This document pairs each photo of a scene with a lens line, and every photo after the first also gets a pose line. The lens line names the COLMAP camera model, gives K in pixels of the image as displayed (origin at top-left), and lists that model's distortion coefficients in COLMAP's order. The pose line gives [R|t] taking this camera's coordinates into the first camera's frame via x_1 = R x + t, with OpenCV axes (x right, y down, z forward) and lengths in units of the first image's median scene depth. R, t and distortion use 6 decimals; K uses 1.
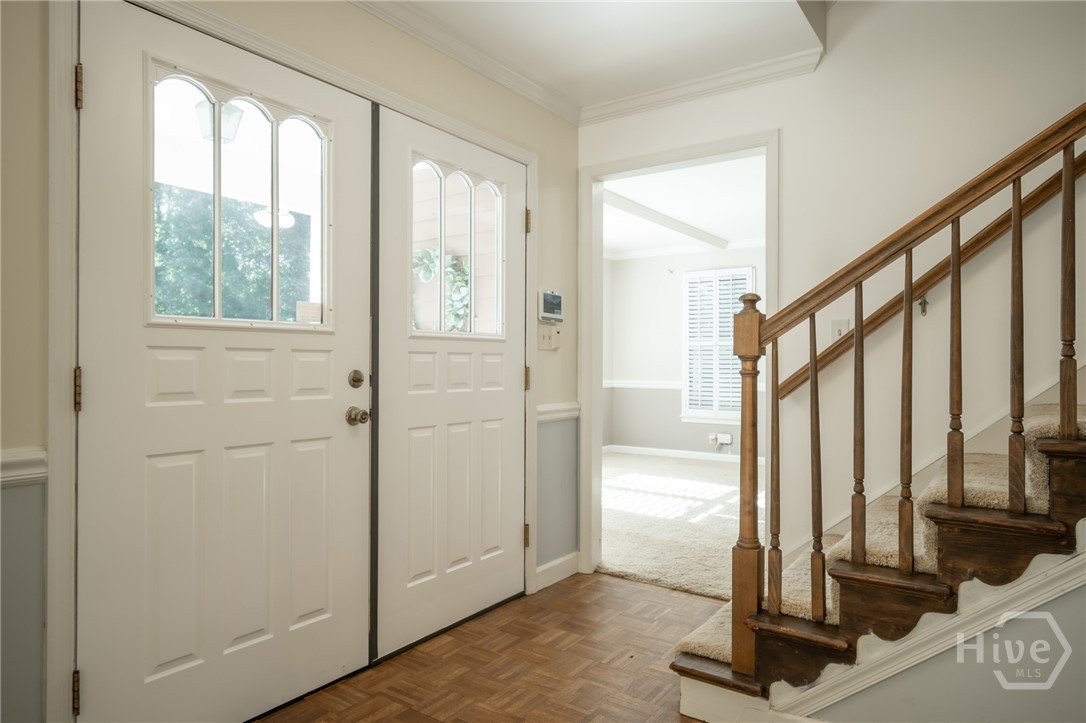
lens RADIAL K [[650.1, 0, 541.2], [0, 650.1, 368.9], [0, 0, 1]] dist [-0.003889, 0.000441]
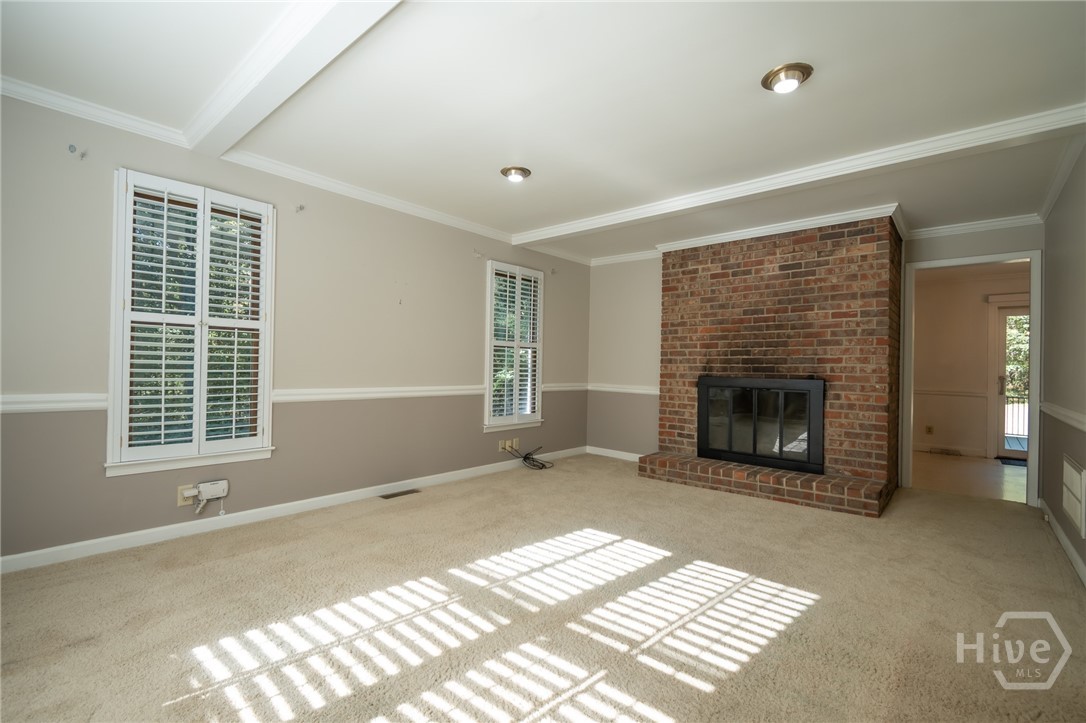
lens RADIAL K [[476.4, 0, 542.5], [0, 476.4, 363.3], [0, 0, 1]] dist [0.009917, -0.000828]
pose [[0.099386, 0.014547, 0.994943, -0.274254], [-0.009514, 0.999861, -0.013669, -0.007973], [-0.995003, -0.008108, 0.099510, 1.534622]]
